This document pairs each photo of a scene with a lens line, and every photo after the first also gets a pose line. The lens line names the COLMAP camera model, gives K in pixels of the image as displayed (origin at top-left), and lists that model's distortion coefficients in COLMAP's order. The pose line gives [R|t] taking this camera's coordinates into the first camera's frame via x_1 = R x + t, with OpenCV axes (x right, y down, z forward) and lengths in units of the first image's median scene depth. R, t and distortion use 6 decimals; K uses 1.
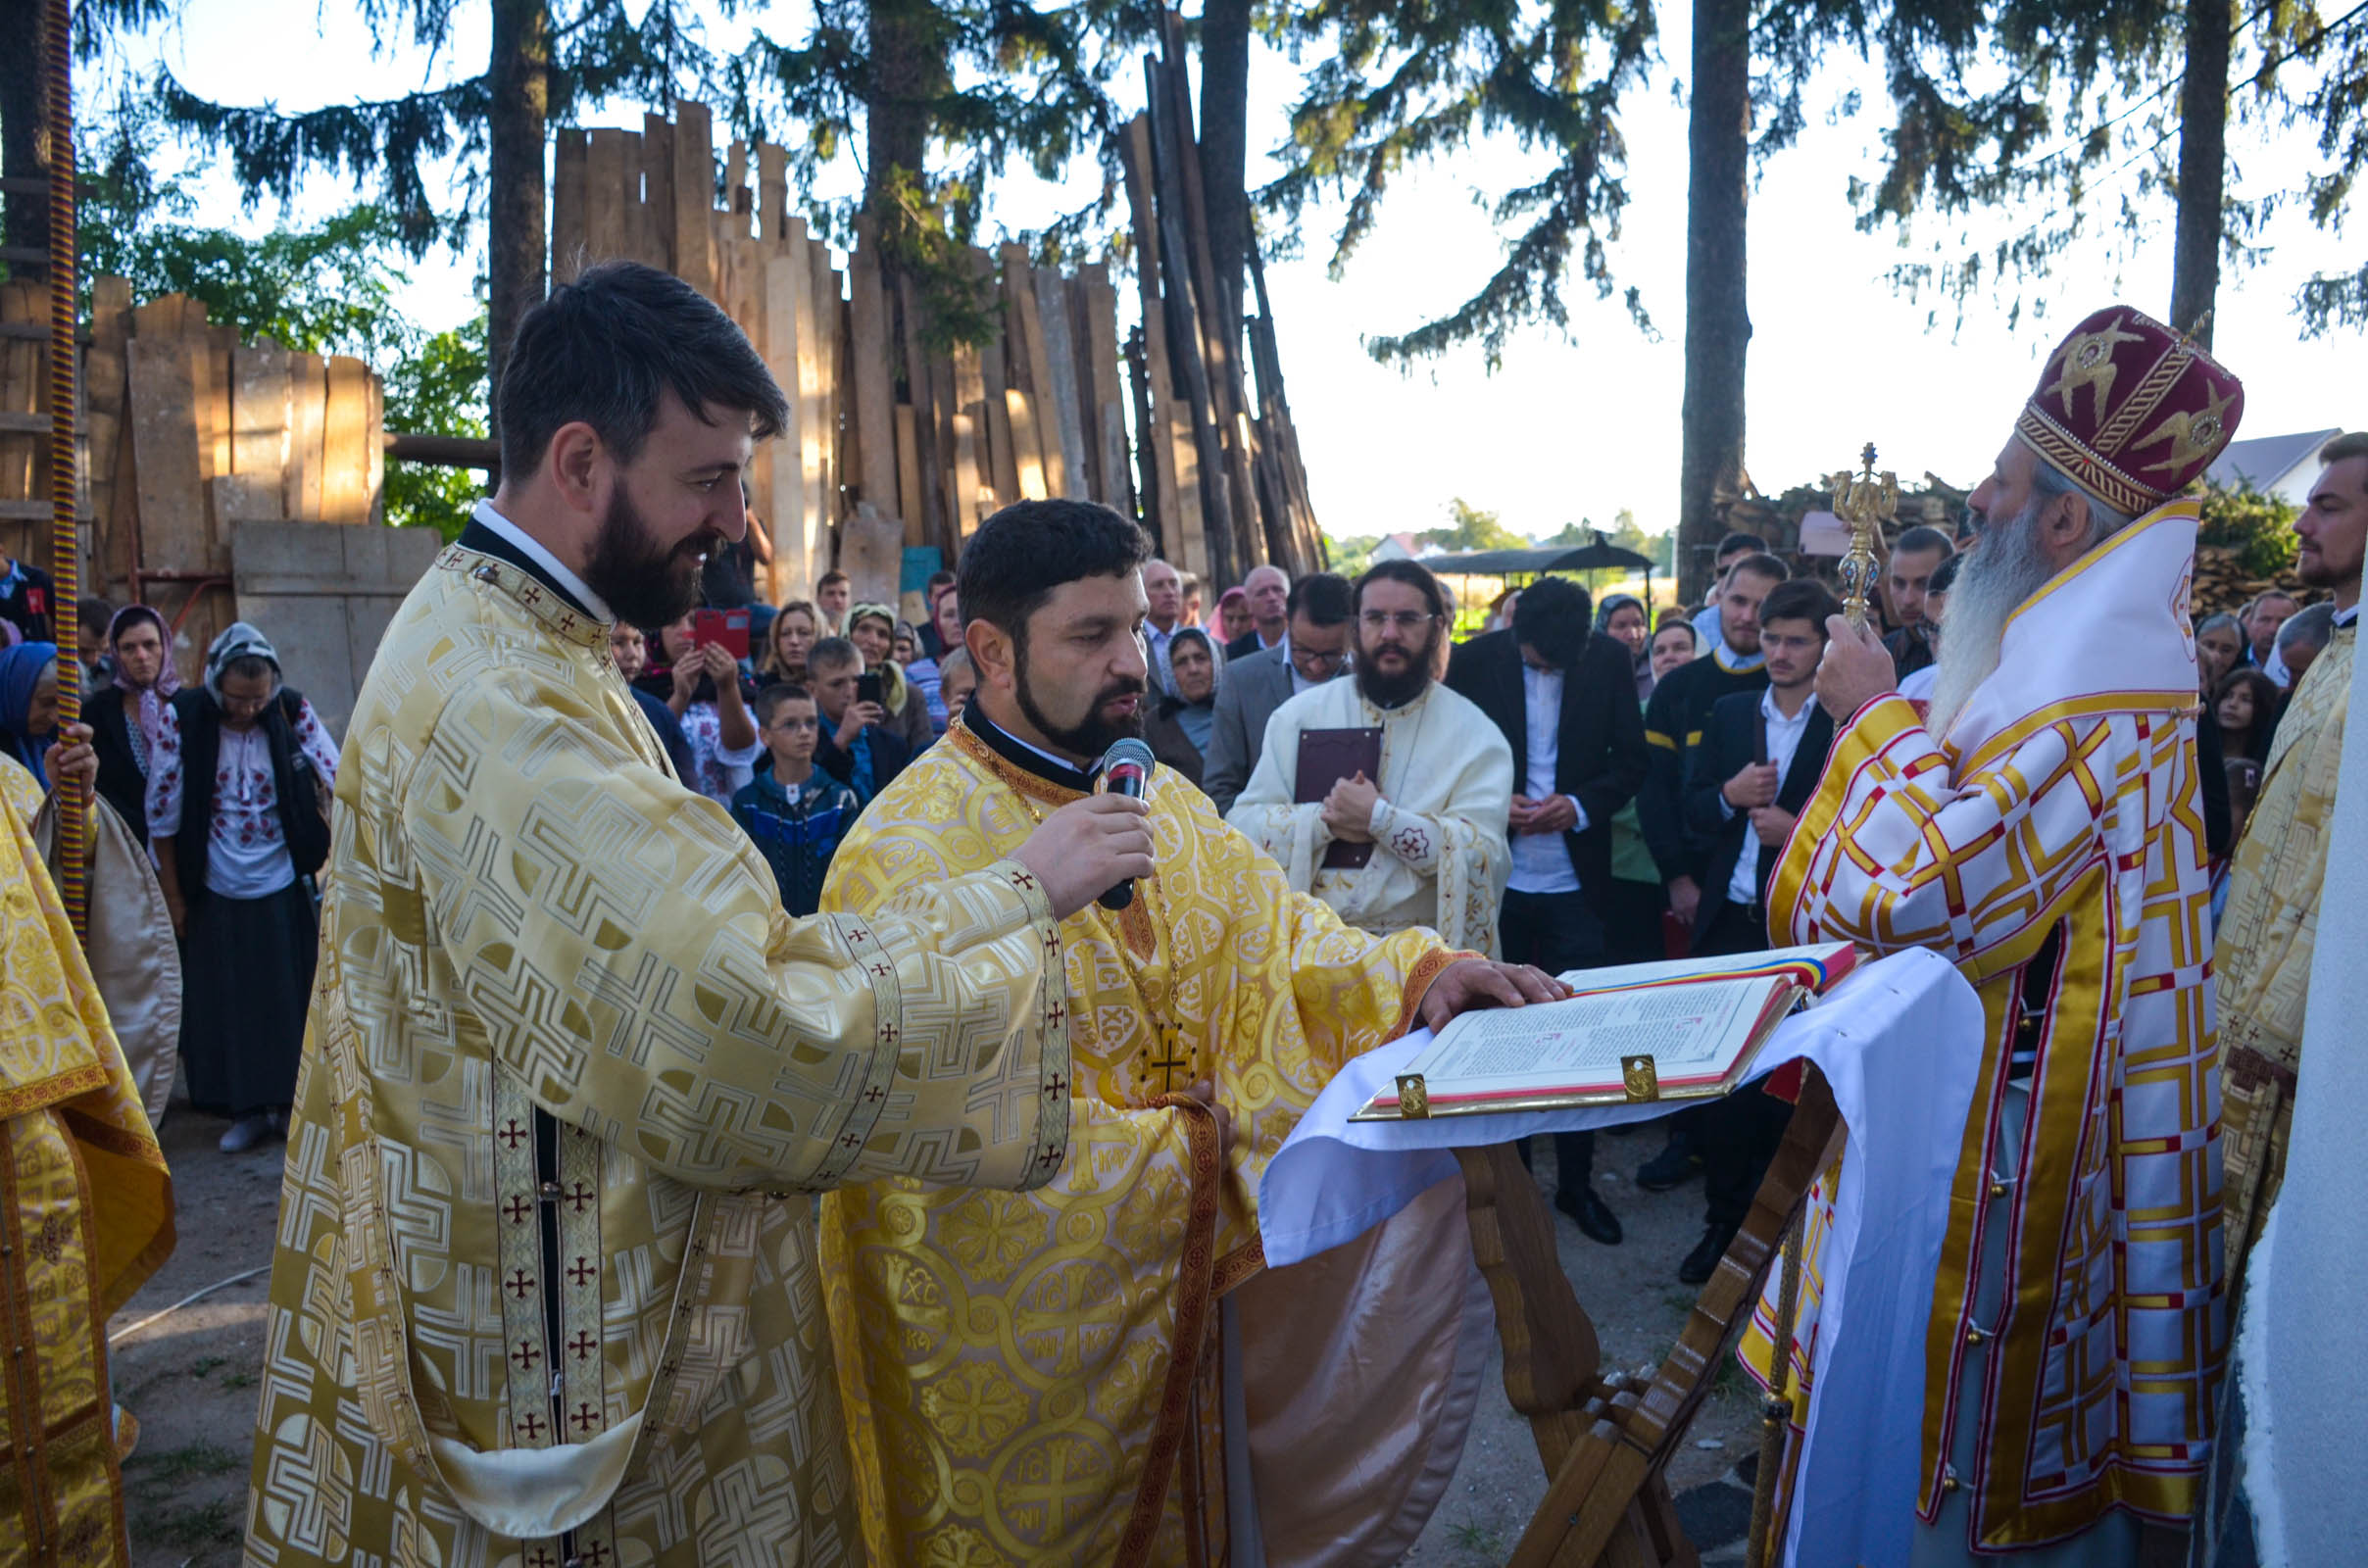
lens RADIAL K [[1882.6, 0, 1187.9], [0, 1882.6, 780.8], [0, 0, 1]] dist [-0.124861, 0.080451]
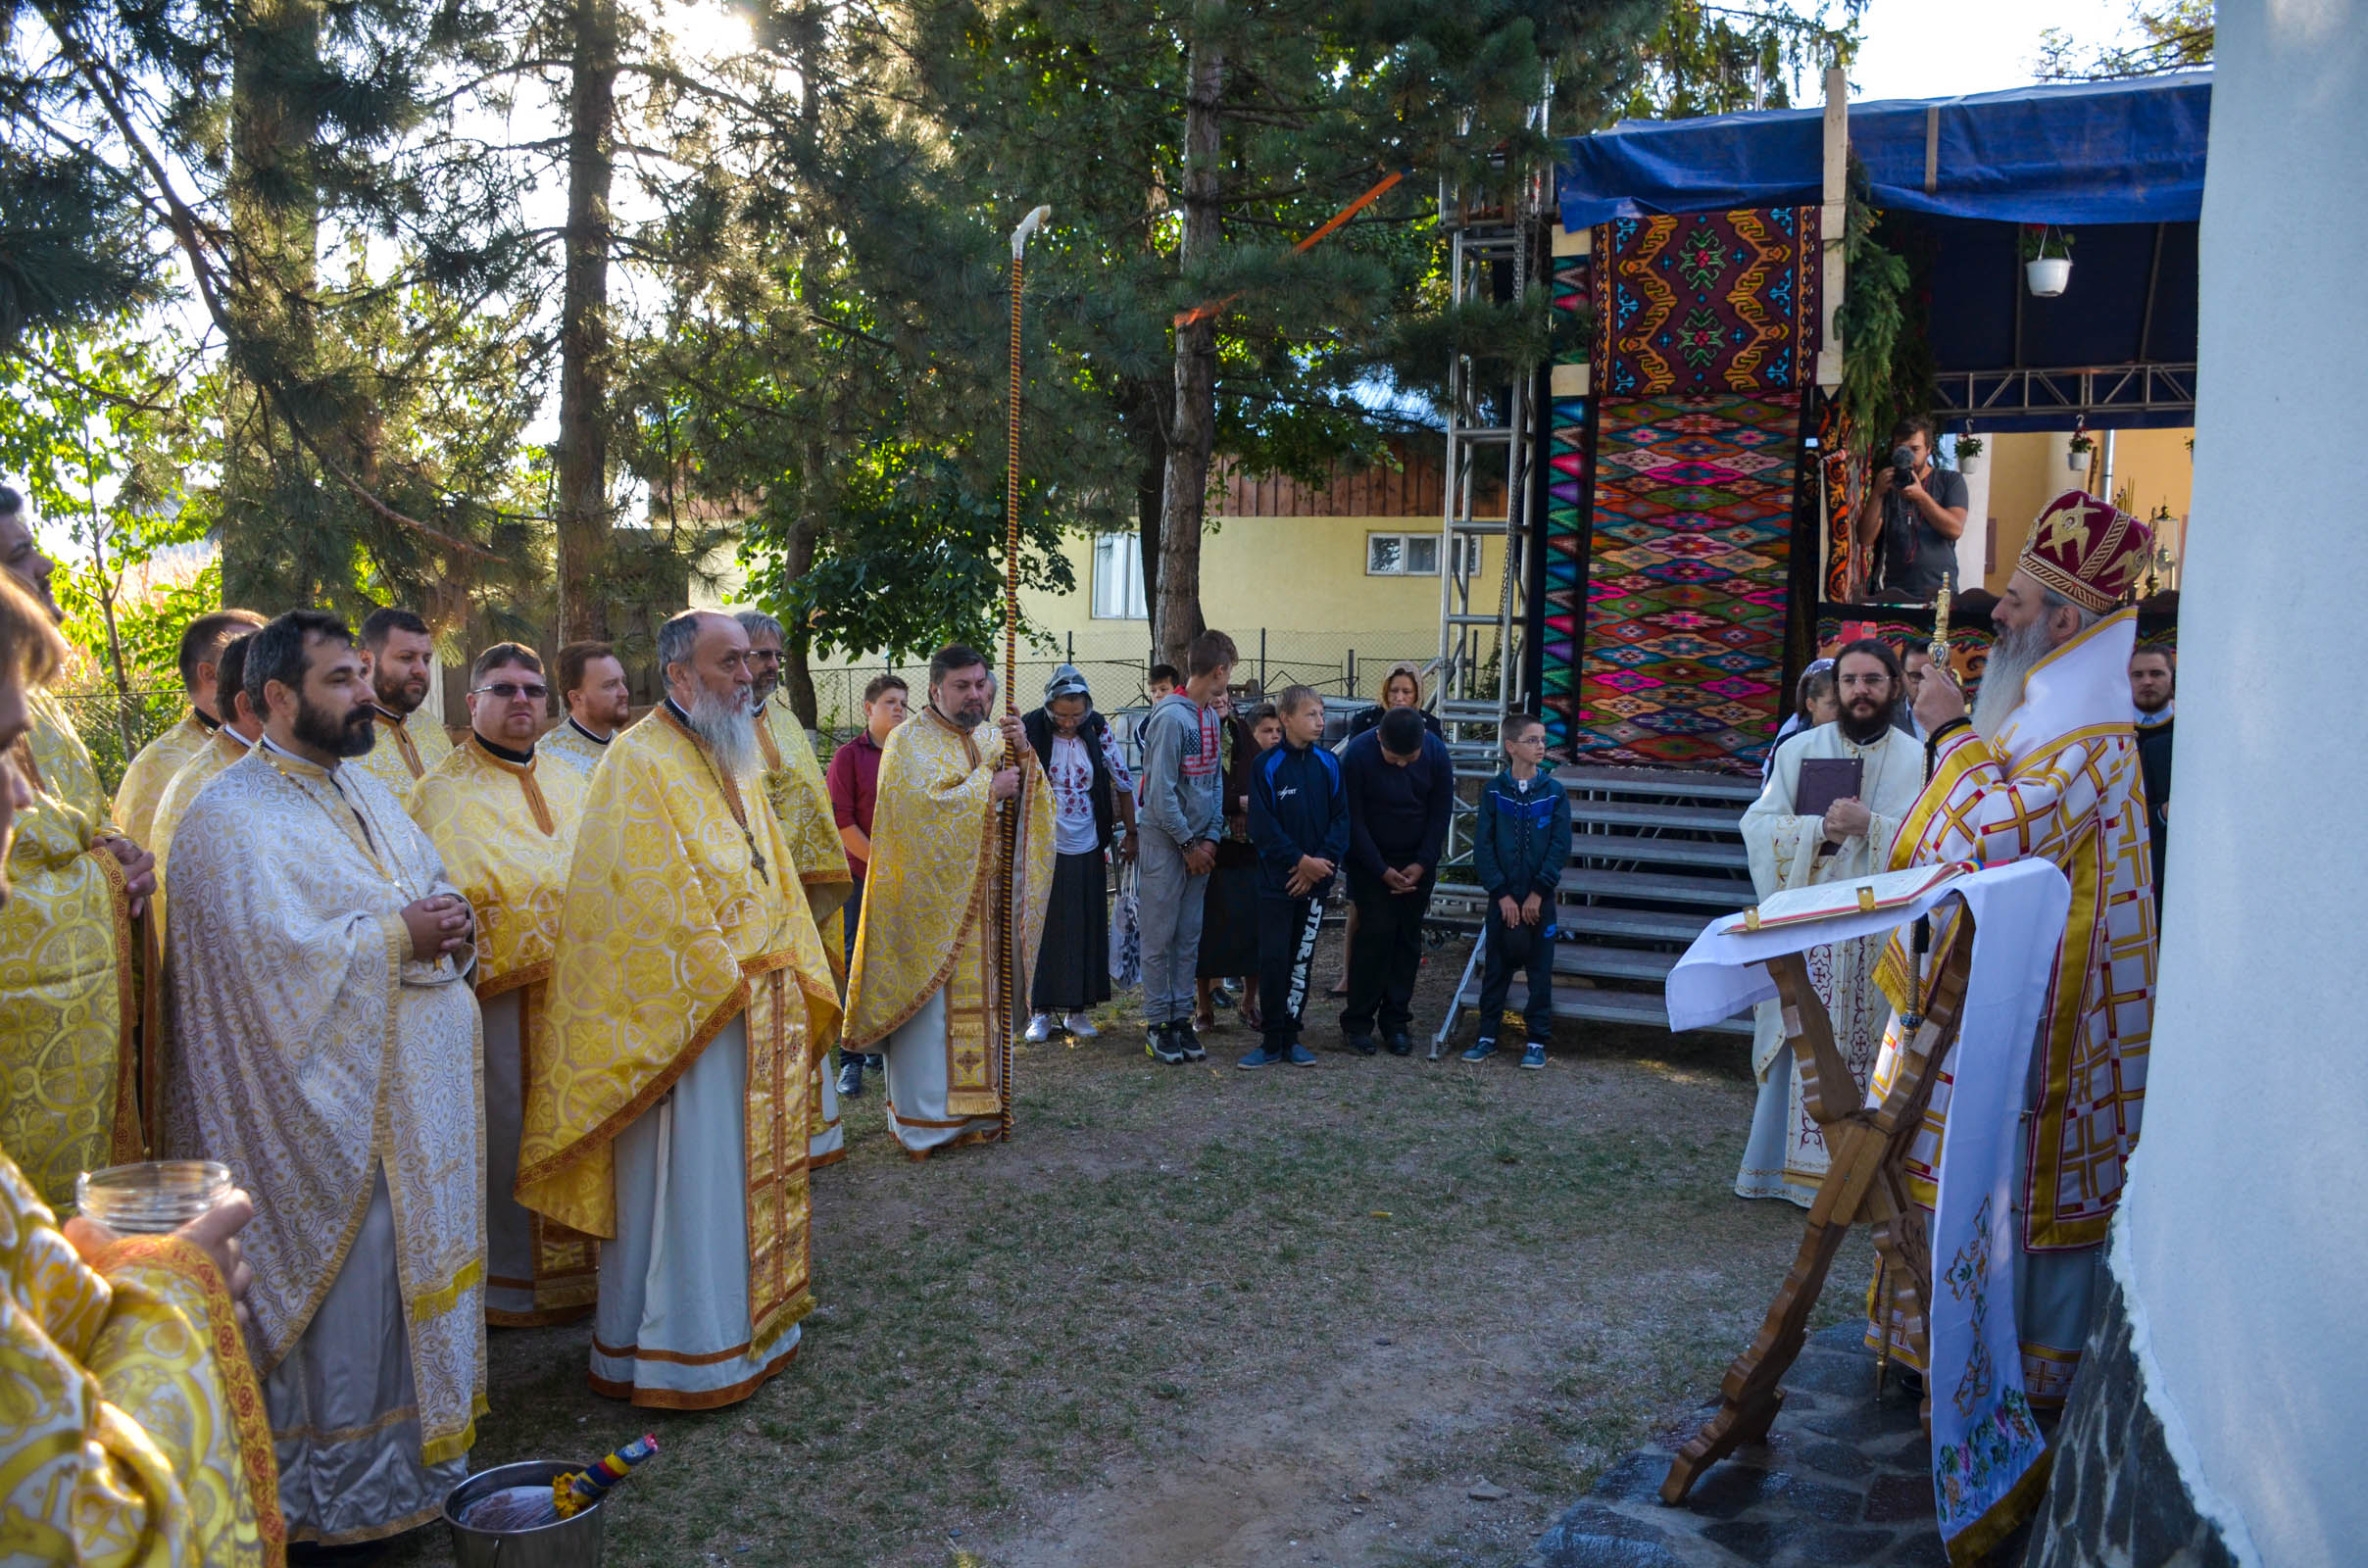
lens RADIAL K [[1882.6, 0, 1164.9], [0, 1882.6, 789.6], [0, 0, 1]] dist [-0.124861, 0.080451]
pose [[0.914848, 0.049651, -0.400734, 0.128489], [-0.059851, 0.998123, -0.012967, 0.028695], [0.399338, 0.035847, 0.916103, -0.289229]]
